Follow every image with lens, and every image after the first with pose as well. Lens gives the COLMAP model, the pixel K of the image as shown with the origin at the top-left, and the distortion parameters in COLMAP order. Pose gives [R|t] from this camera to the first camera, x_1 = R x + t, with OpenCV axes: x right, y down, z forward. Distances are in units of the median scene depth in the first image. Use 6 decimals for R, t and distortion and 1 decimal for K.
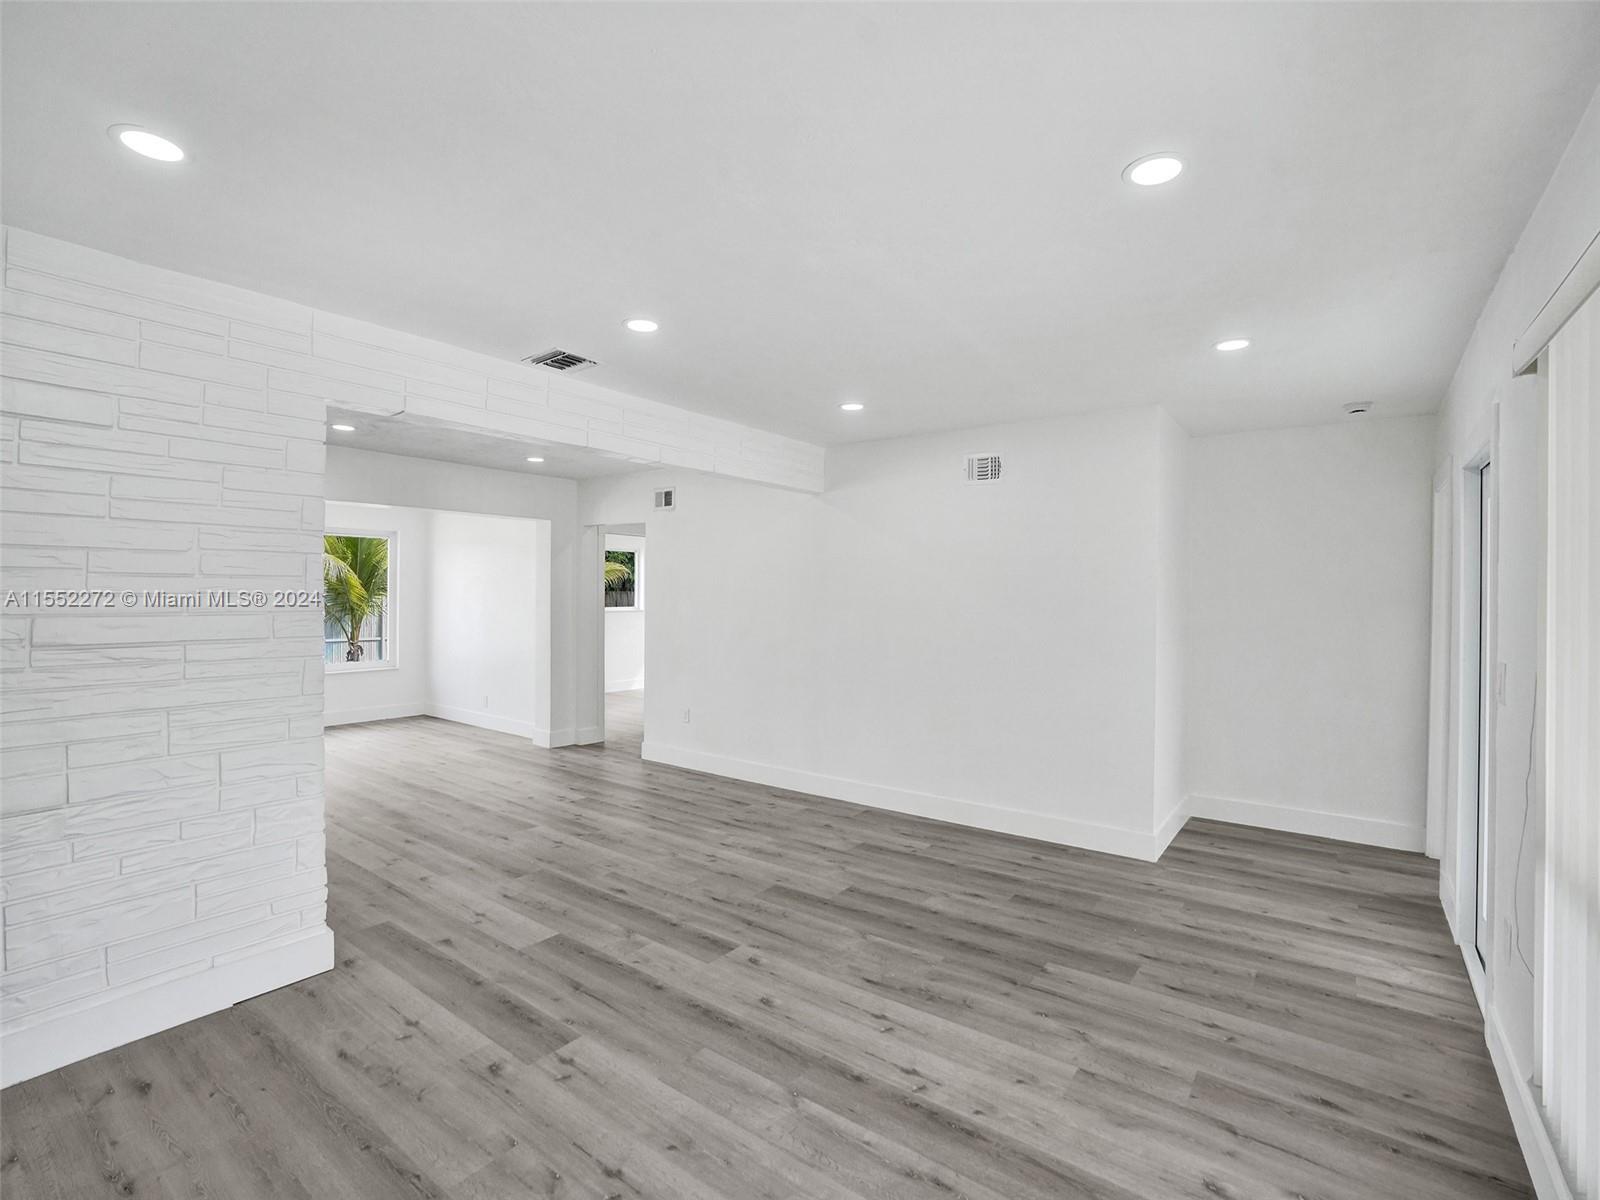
lens RADIAL K [[743.1, 0, 802.7], [0, 743.1, 600.7], [0, 0, 1]] dist [-0.066127, 0.026087]
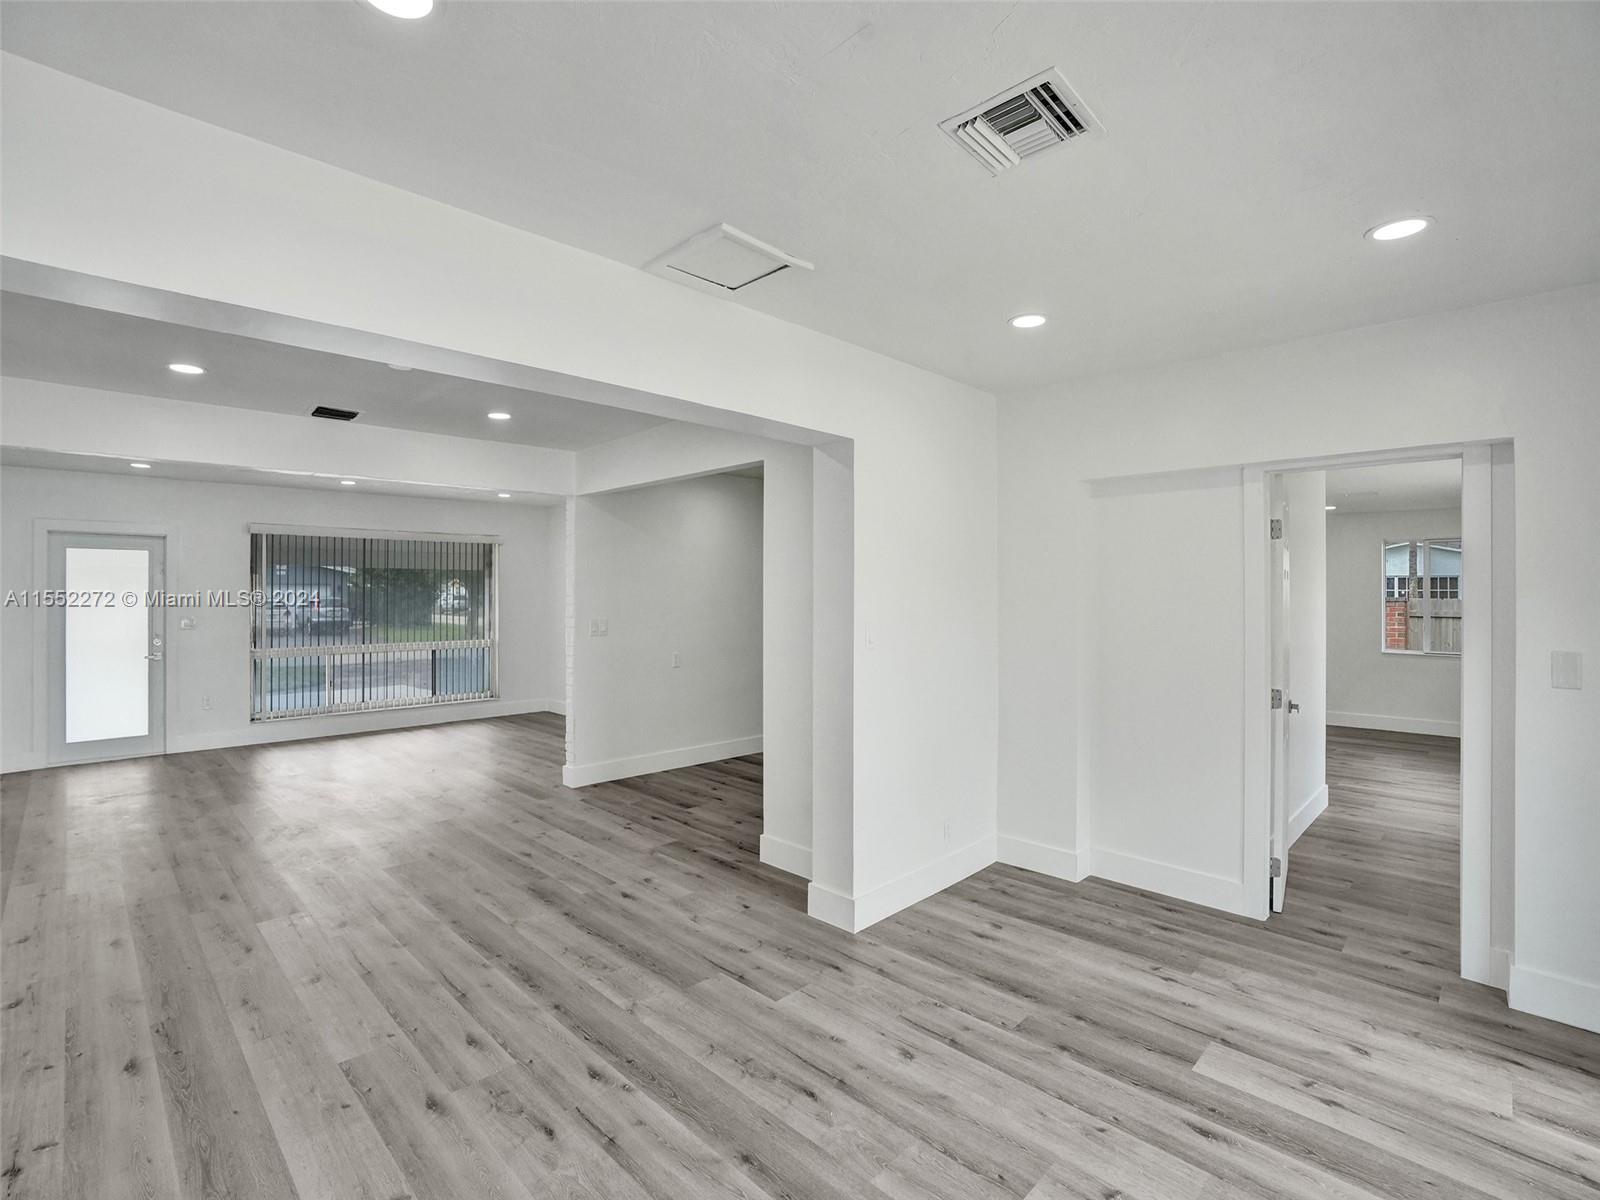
lens RADIAL K [[743.1, 0, 802.7], [0, 743.1, 600.7], [0, 0, 1]] dist [-0.066127, 0.026087]
pose [[-0.990261, -0.009232, 0.138915, -1.538897], [-0.006790, 0.999814, 0.018044, -0.040589], [-0.139056, 0.016925, -0.990140, 2.829064]]
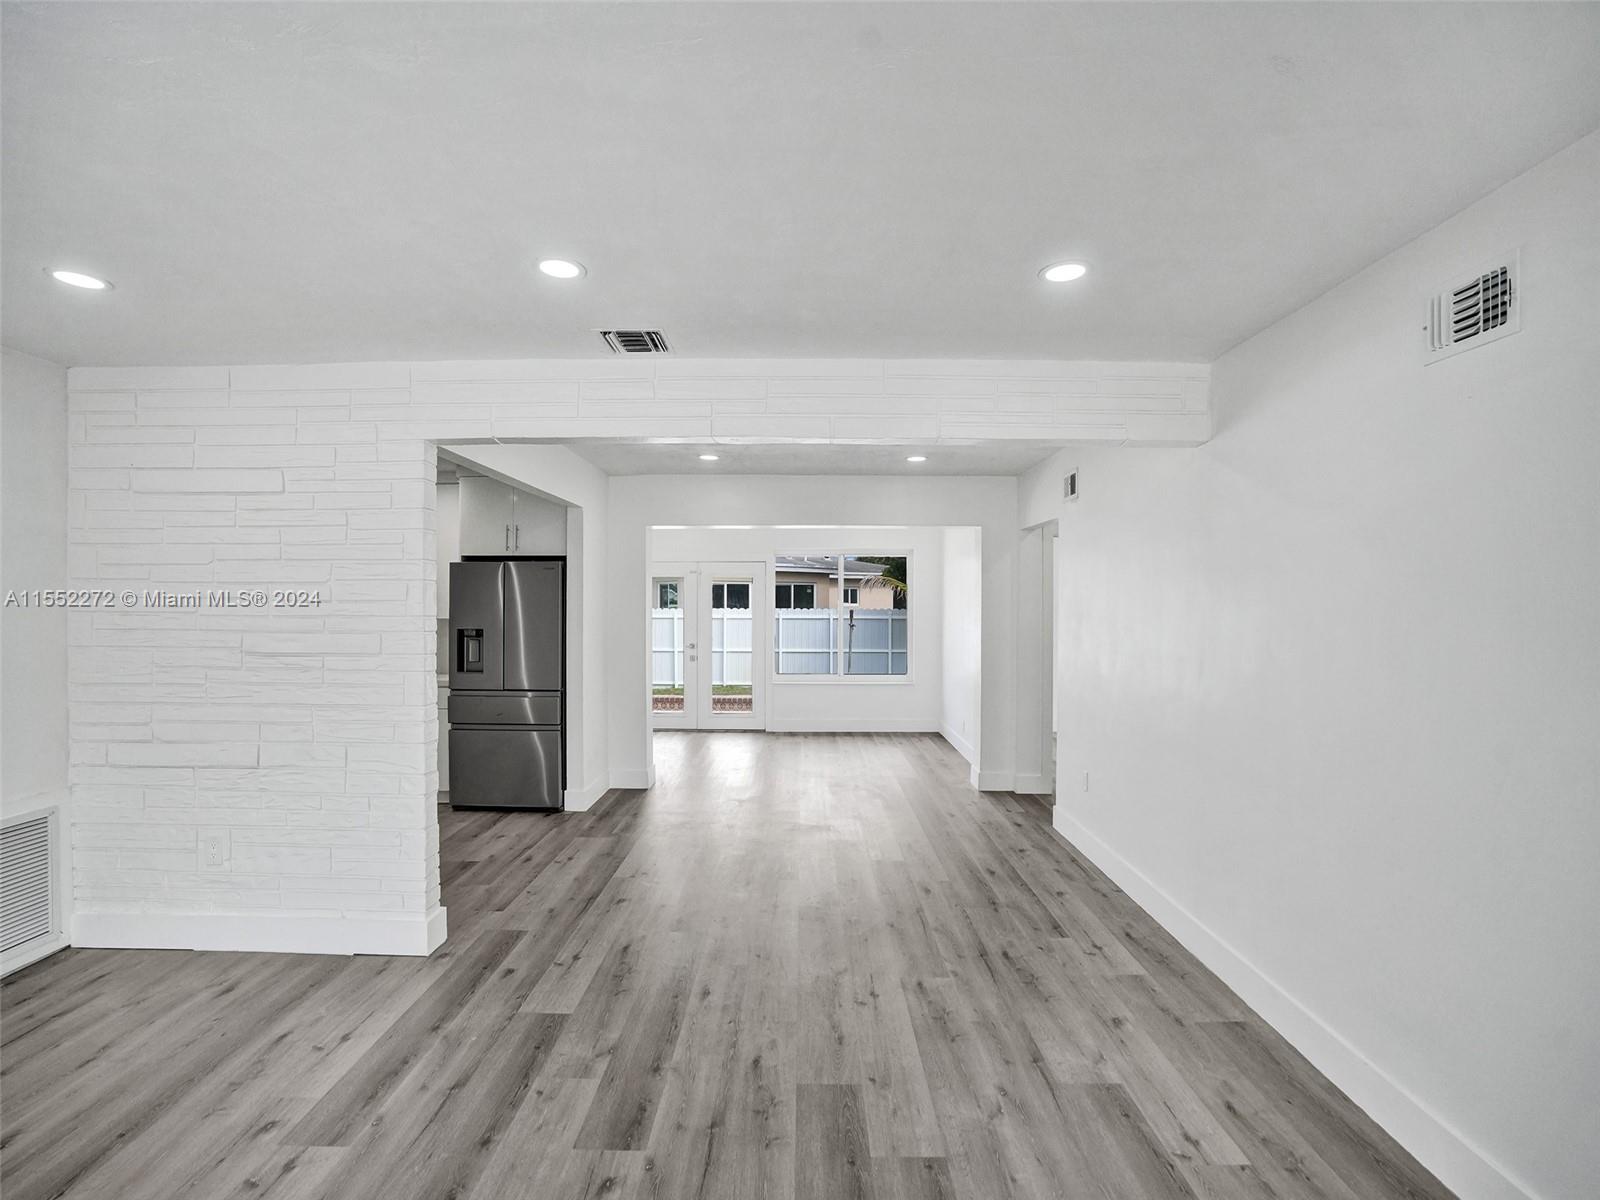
lens RADIAL K [[743.1, 0, 802.7], [0, 743.1, 600.7], [0, 0, 1]] dist [-0.066127, 0.026087]
pose [[0.591093, -0.009634, -0.806546, 0.565595], [-0.004736, 0.999870, -0.015414, -0.017583], [0.806590, 0.012931, 0.590970, 0.774905]]
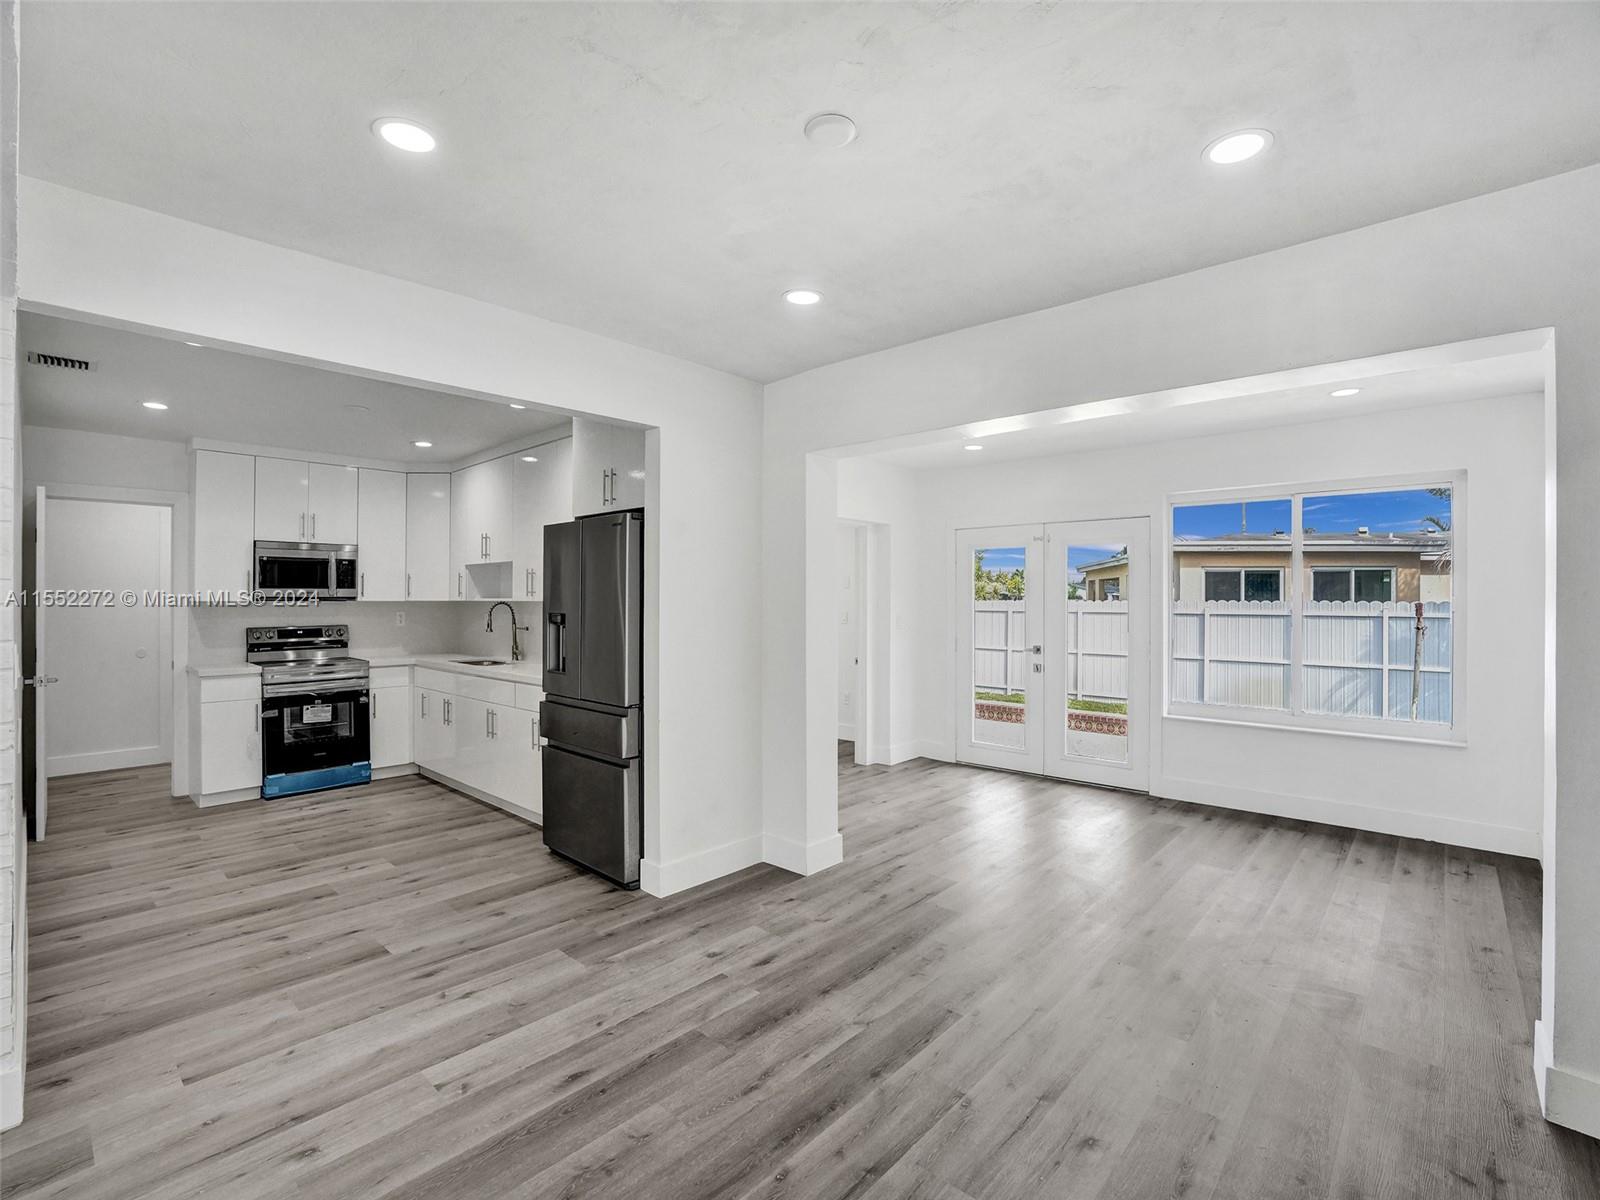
lens RADIAL K [[743.1, 0, 802.7], [0, 743.1, 600.7], [0, 0, 1]] dist [-0.066127, 0.026087]
pose [[-0.095914, -0.007068, -0.995365, -0.090705], [-0.011091, 0.999920, -0.006032, 0.008509], [0.995328, 0.010462, -0.095984, 1.776622]]
